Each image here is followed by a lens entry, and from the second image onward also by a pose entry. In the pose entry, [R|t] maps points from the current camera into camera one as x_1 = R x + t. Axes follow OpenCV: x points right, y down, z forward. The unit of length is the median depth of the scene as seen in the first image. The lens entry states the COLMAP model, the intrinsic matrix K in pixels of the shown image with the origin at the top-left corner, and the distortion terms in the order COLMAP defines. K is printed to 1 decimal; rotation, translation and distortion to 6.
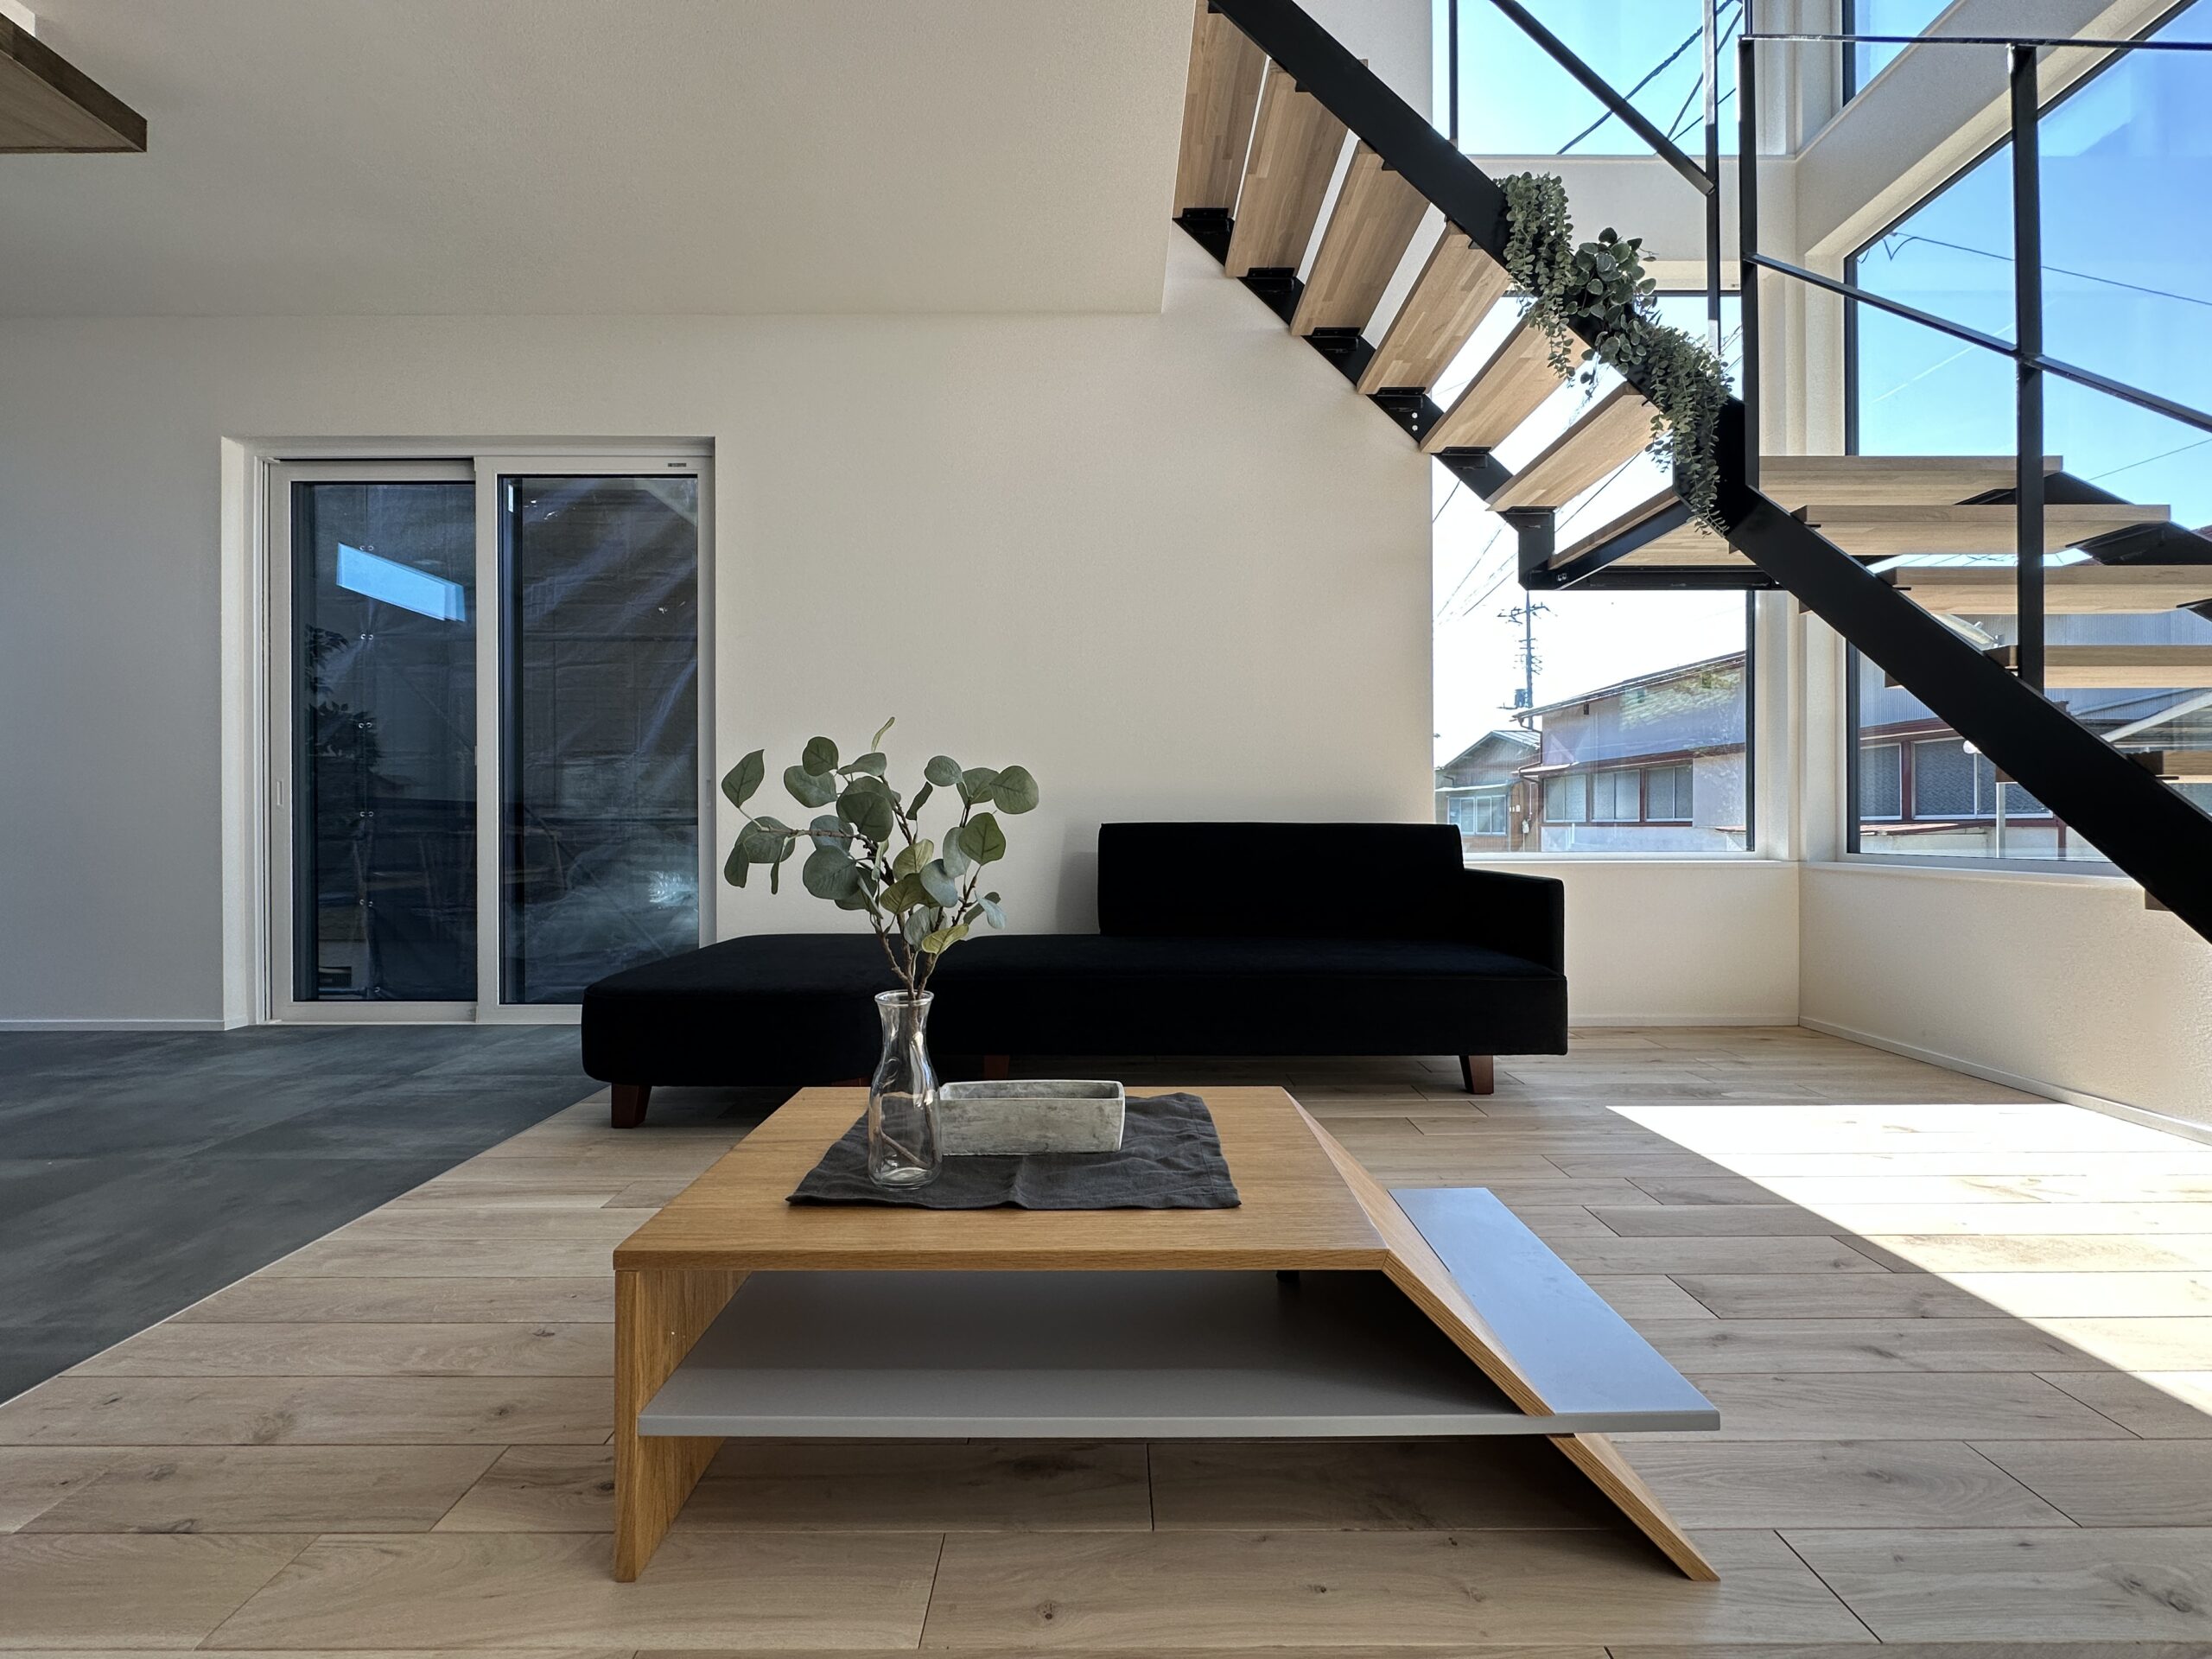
lens RADIAL K [[886.8, 0, 1106.0], [0, 886.8, 829.5], [0, 0, 1]] dist [0.000930, 0.000230]
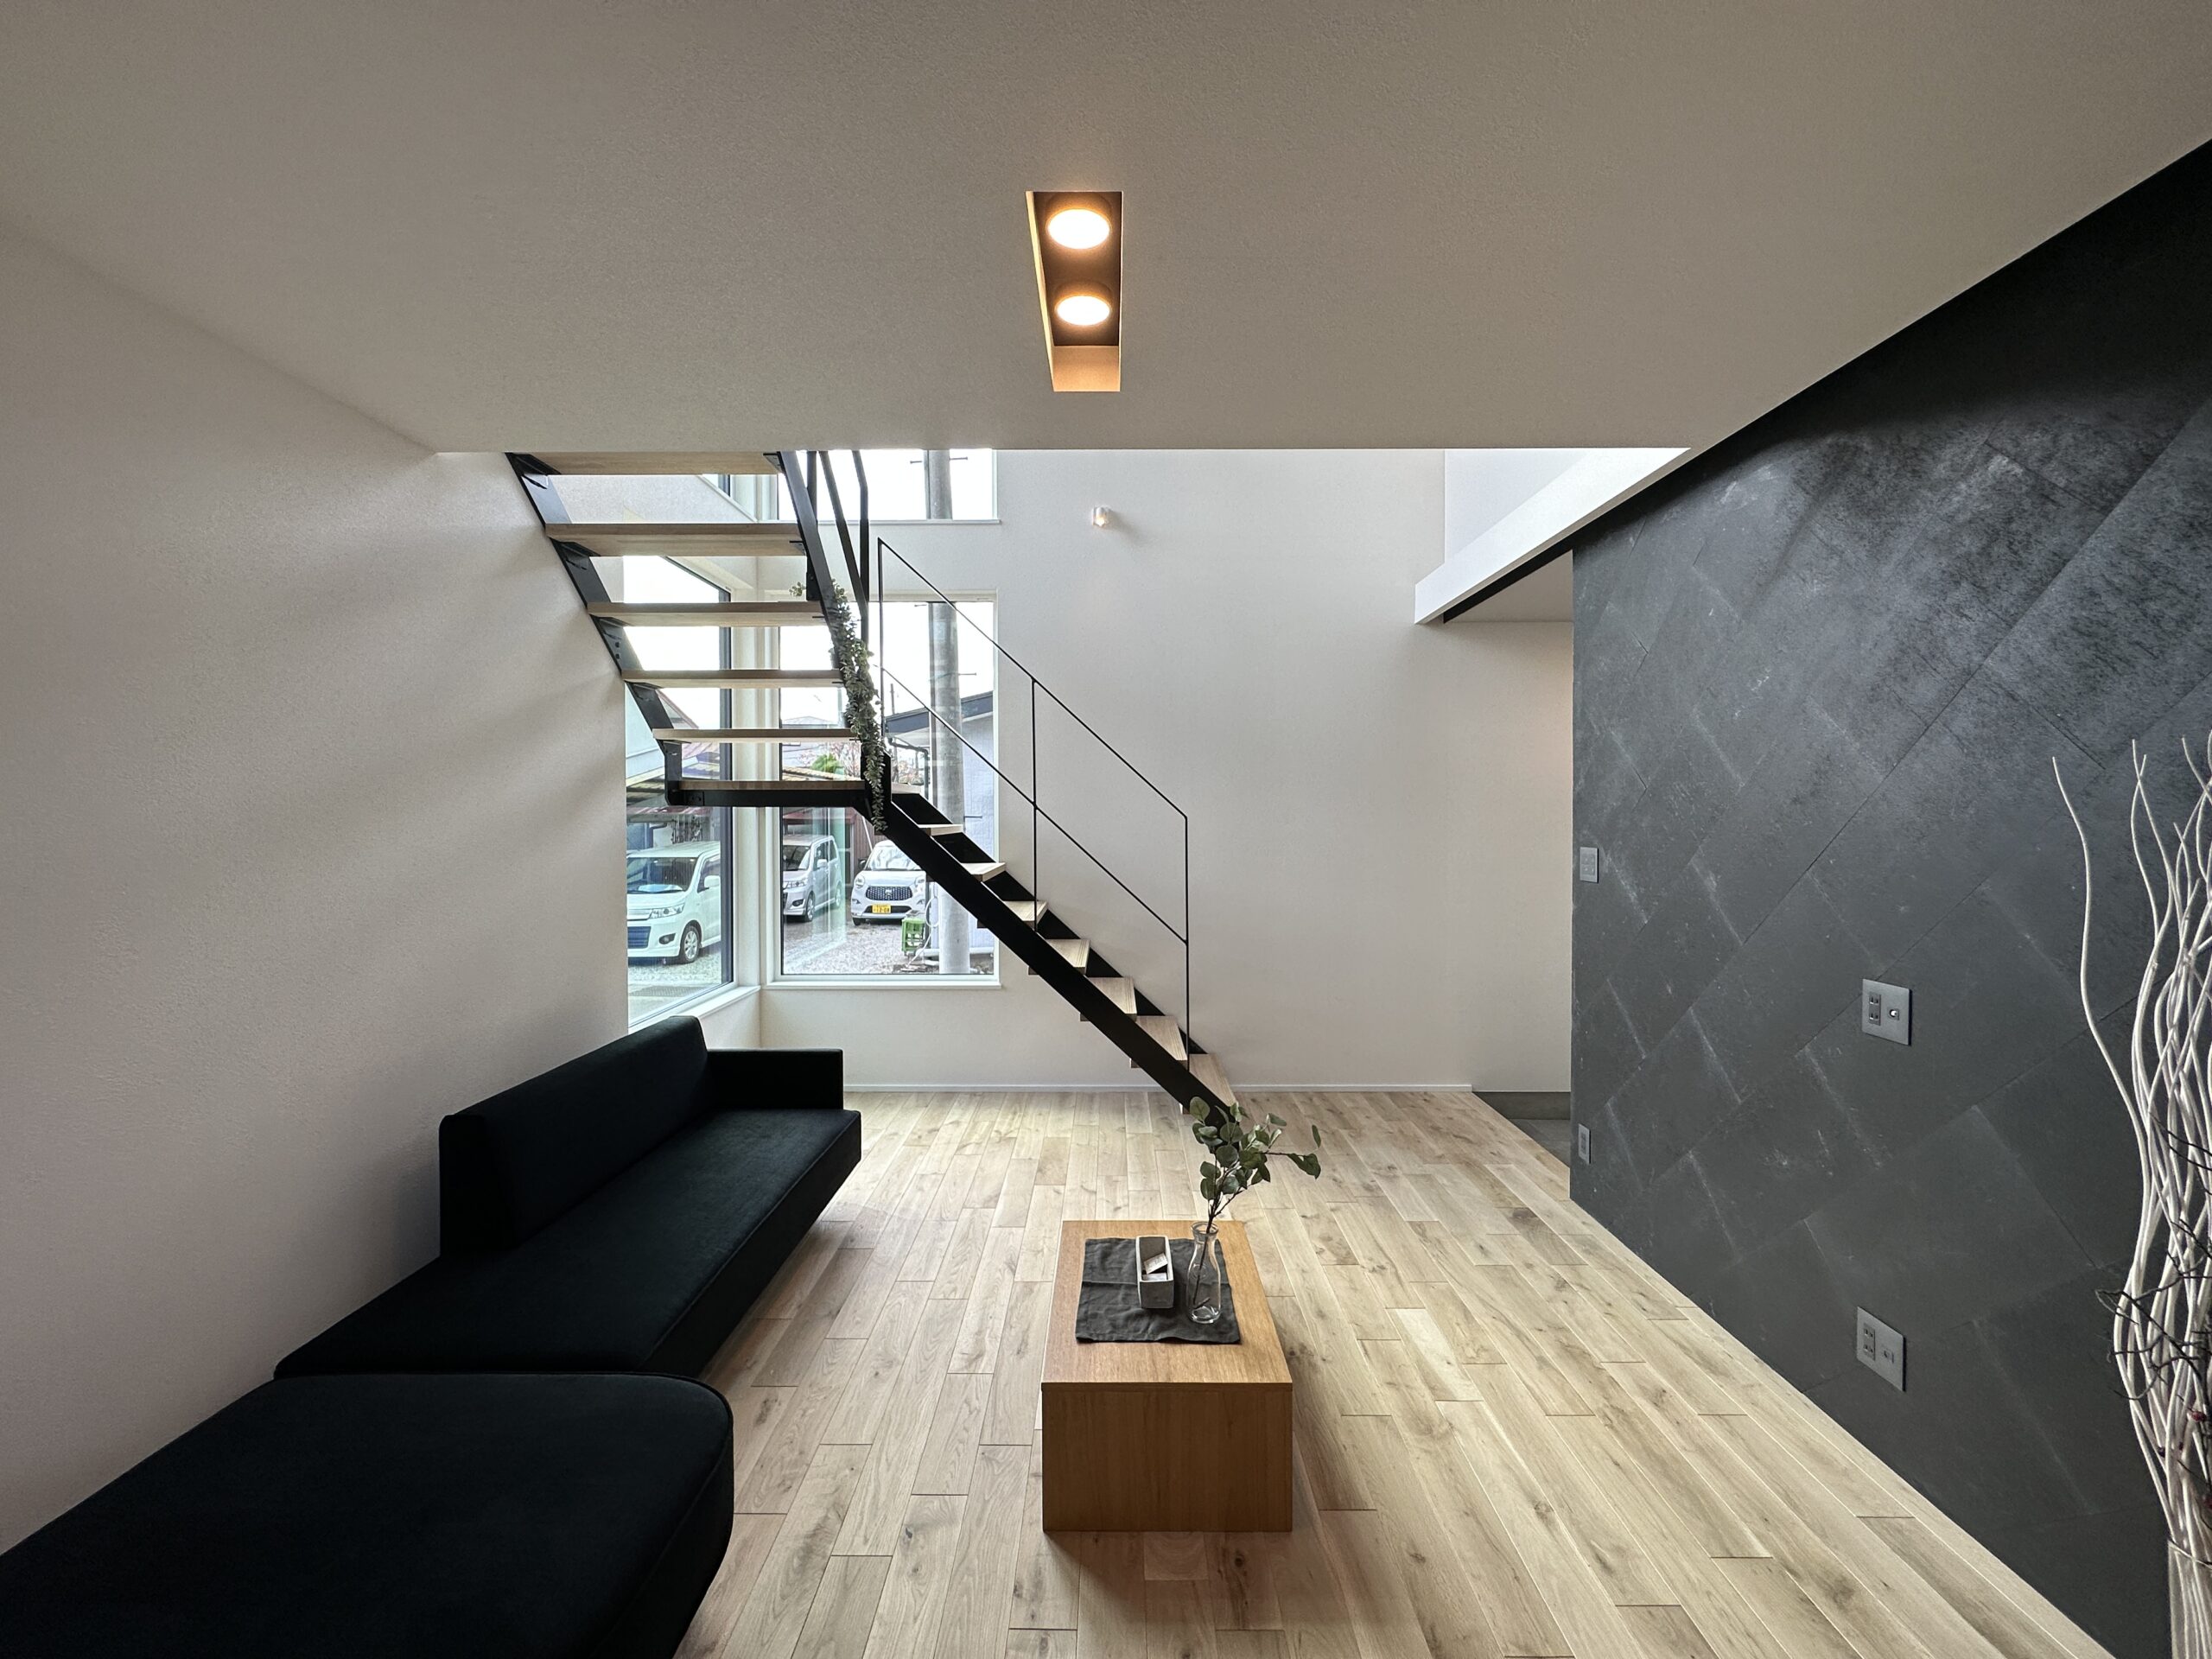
lens RADIAL K [[886.8, 0, 1106.0], [0, 886.8, 829.5], [0, 0, 1]] dist [0.000930, 0.000230]
pose [[0.050700, -0.030136, 0.998259, -0.765288], [0.009838, 0.999511, 0.029674, -0.284775], [-0.998665, 0.008316, 0.050971, 0.364273]]
